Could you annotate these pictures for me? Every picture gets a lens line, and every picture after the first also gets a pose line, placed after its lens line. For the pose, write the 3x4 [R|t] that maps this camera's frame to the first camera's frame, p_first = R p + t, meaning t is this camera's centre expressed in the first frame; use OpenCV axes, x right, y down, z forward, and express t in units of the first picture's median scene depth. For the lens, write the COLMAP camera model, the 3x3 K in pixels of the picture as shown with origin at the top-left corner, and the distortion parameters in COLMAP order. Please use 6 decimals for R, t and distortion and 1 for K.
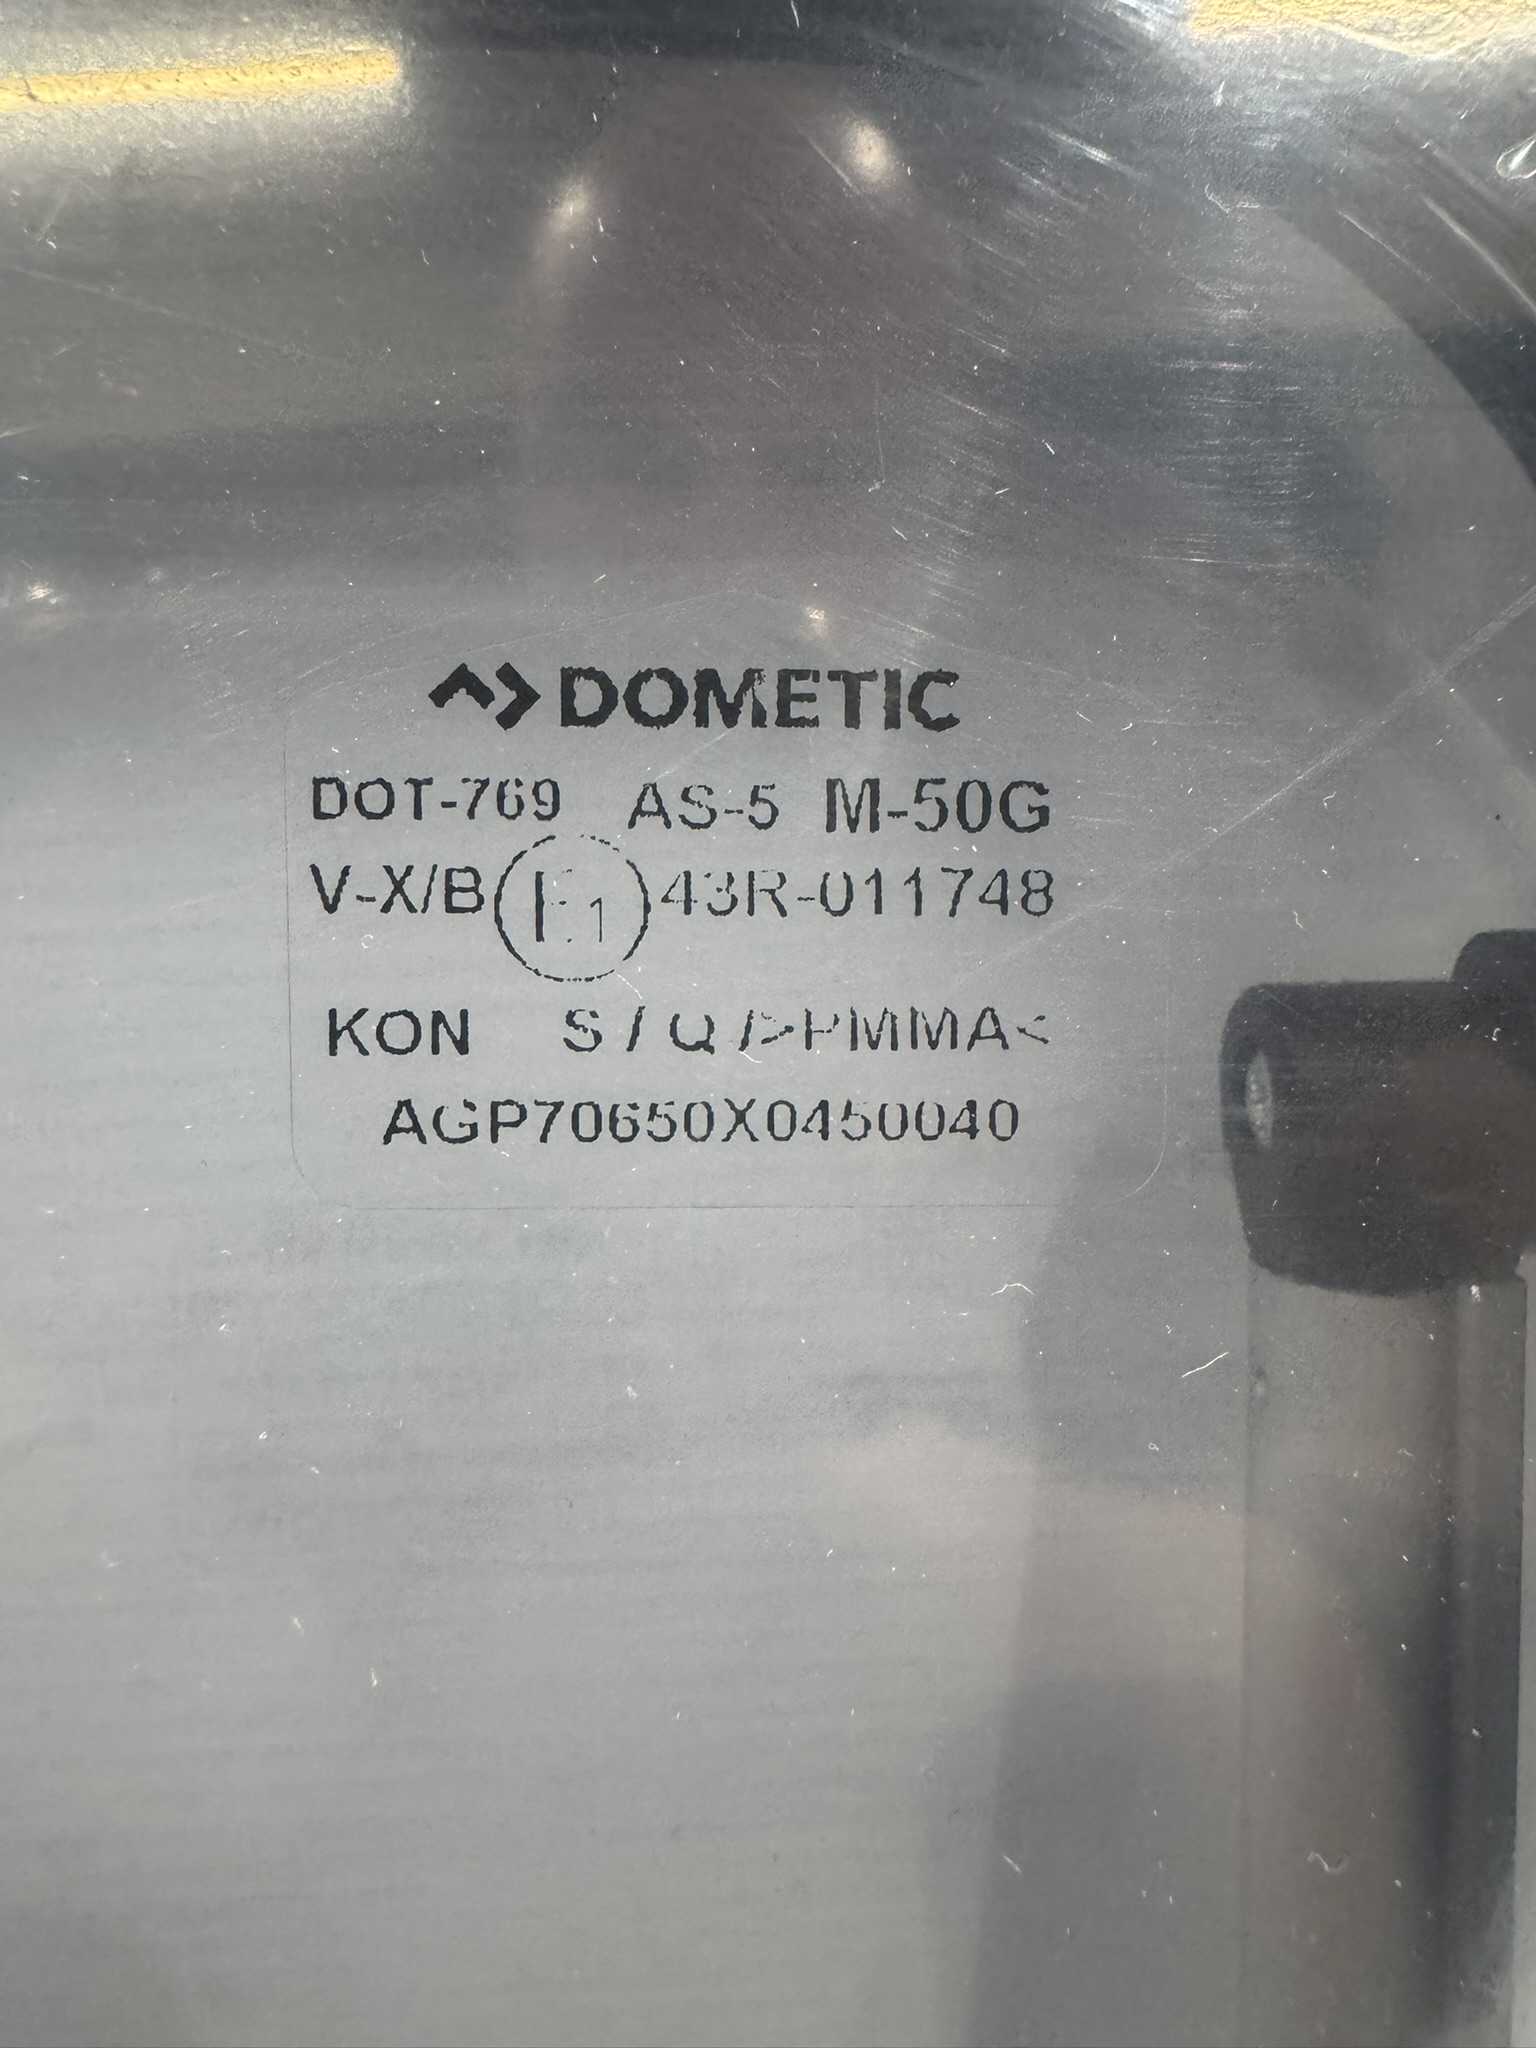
lens RADIAL K [[1428.6, 0, 767.6], [0, 1428.6, 1010.6], [0, 0, 1]] dist [0.018510, 0.006265]
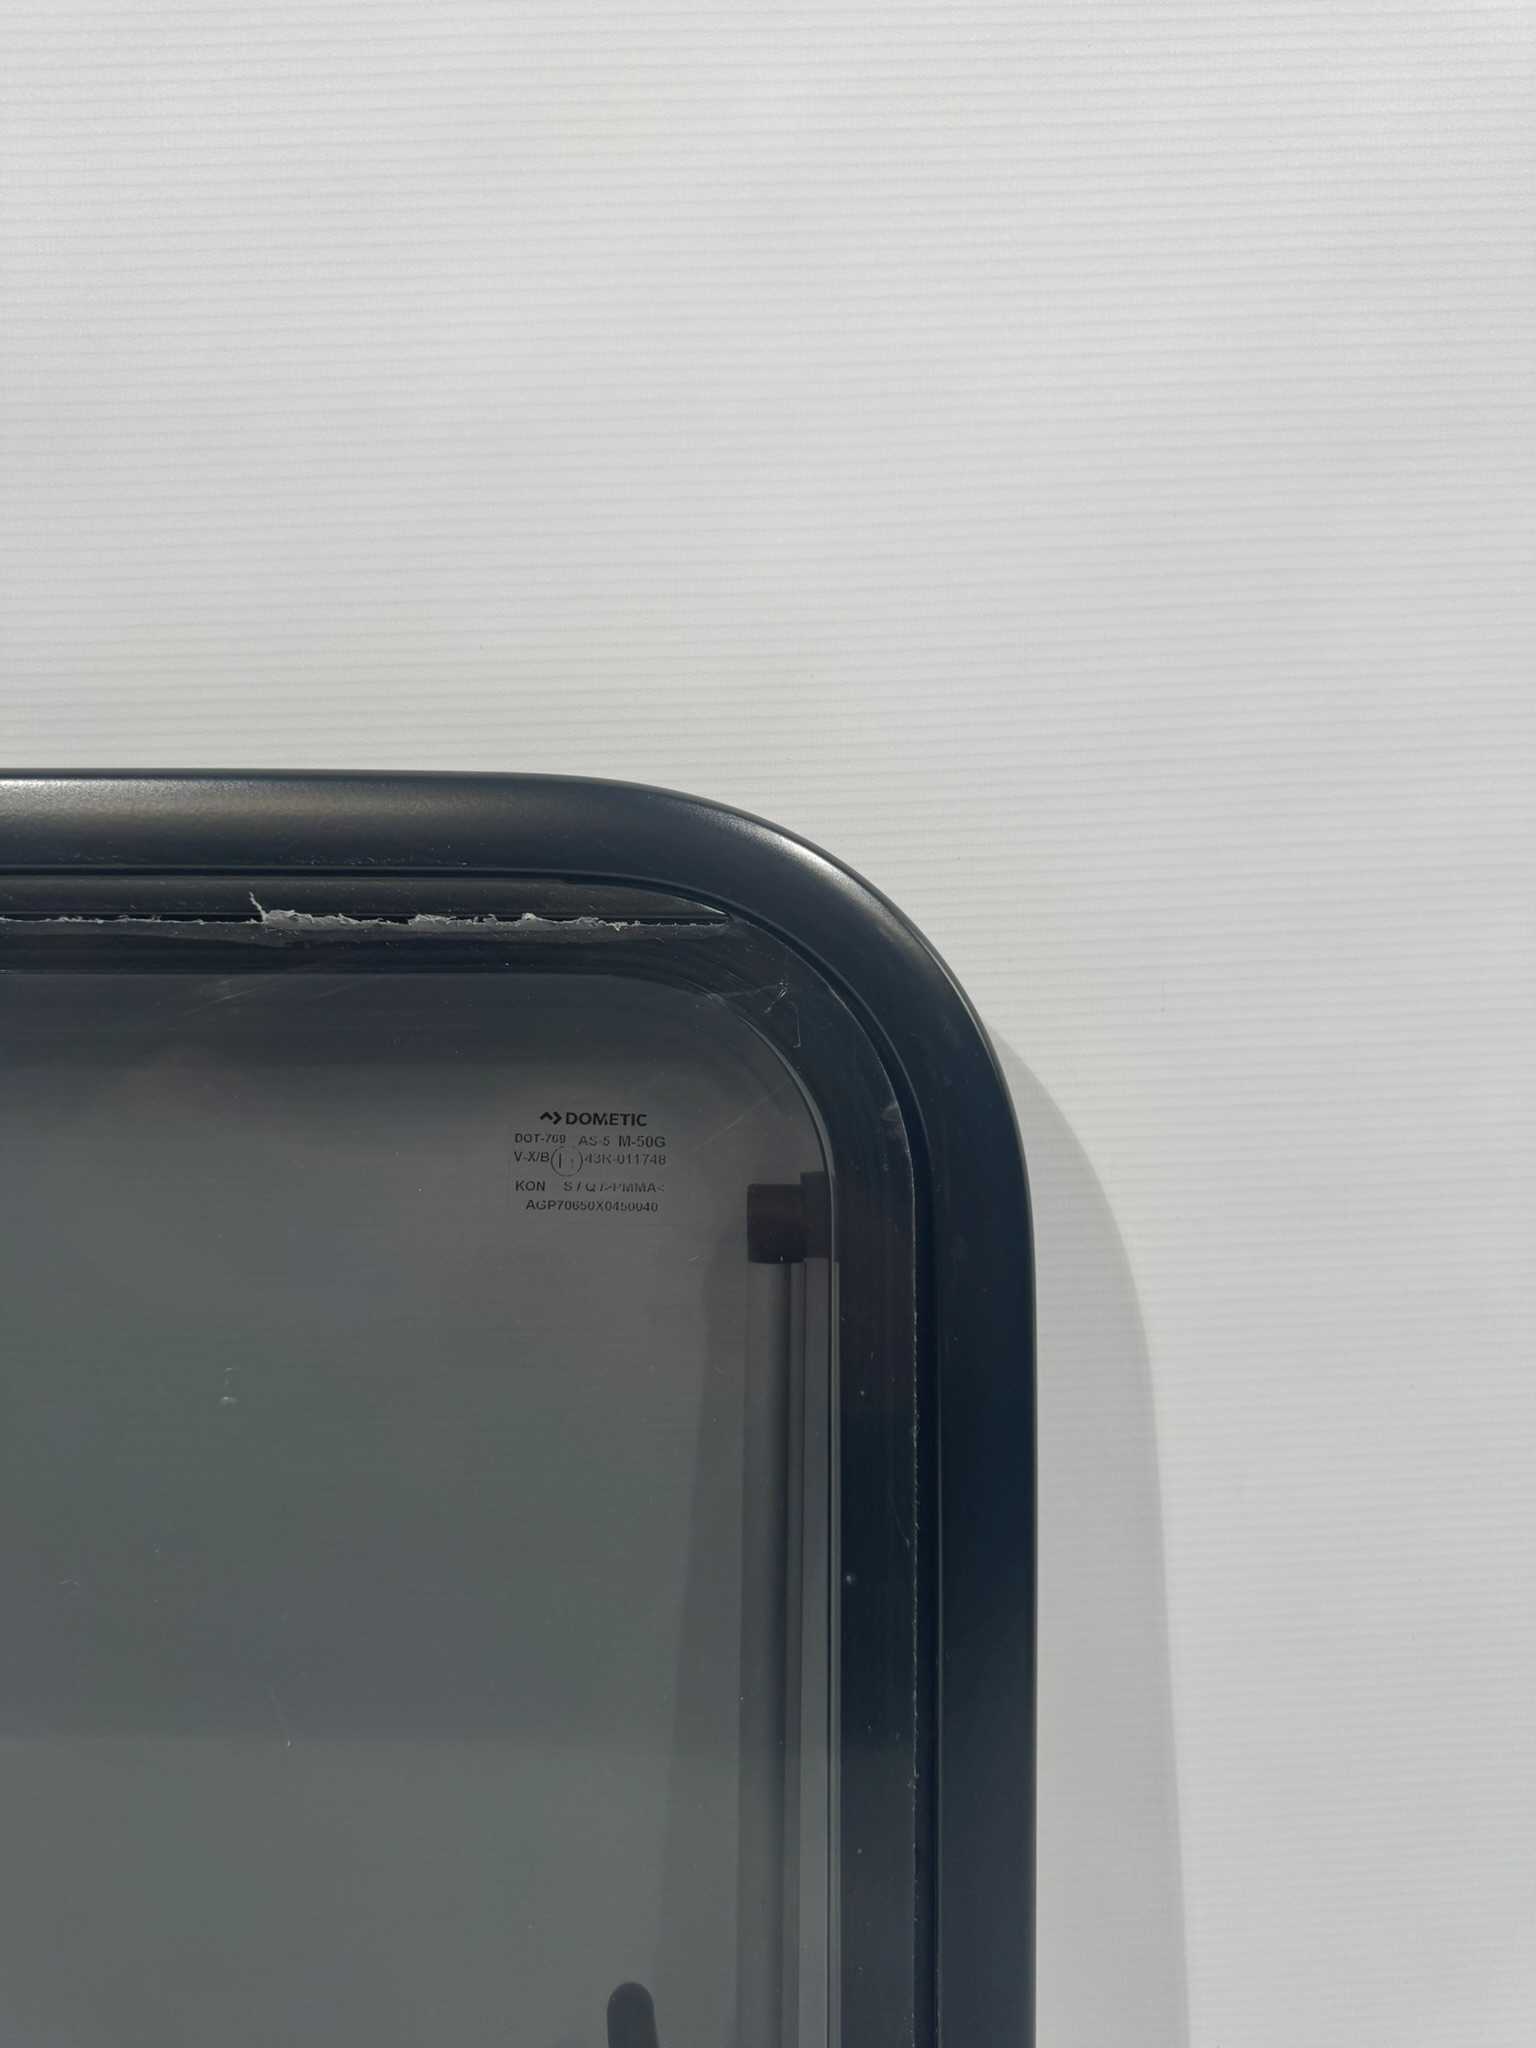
lens RADIAL K [[1428.6, 0, 758.7], [0, 1428.6, 1031.2], [0, 0, 1]] dist [0.018510, 0.006265]
pose [[0.998661, 0.013031, -0.050068, 0.757142], [-0.021232, 0.985738, -0.166942, 0.292582], [0.047179, 0.167781, 0.984695, -3.854637]]
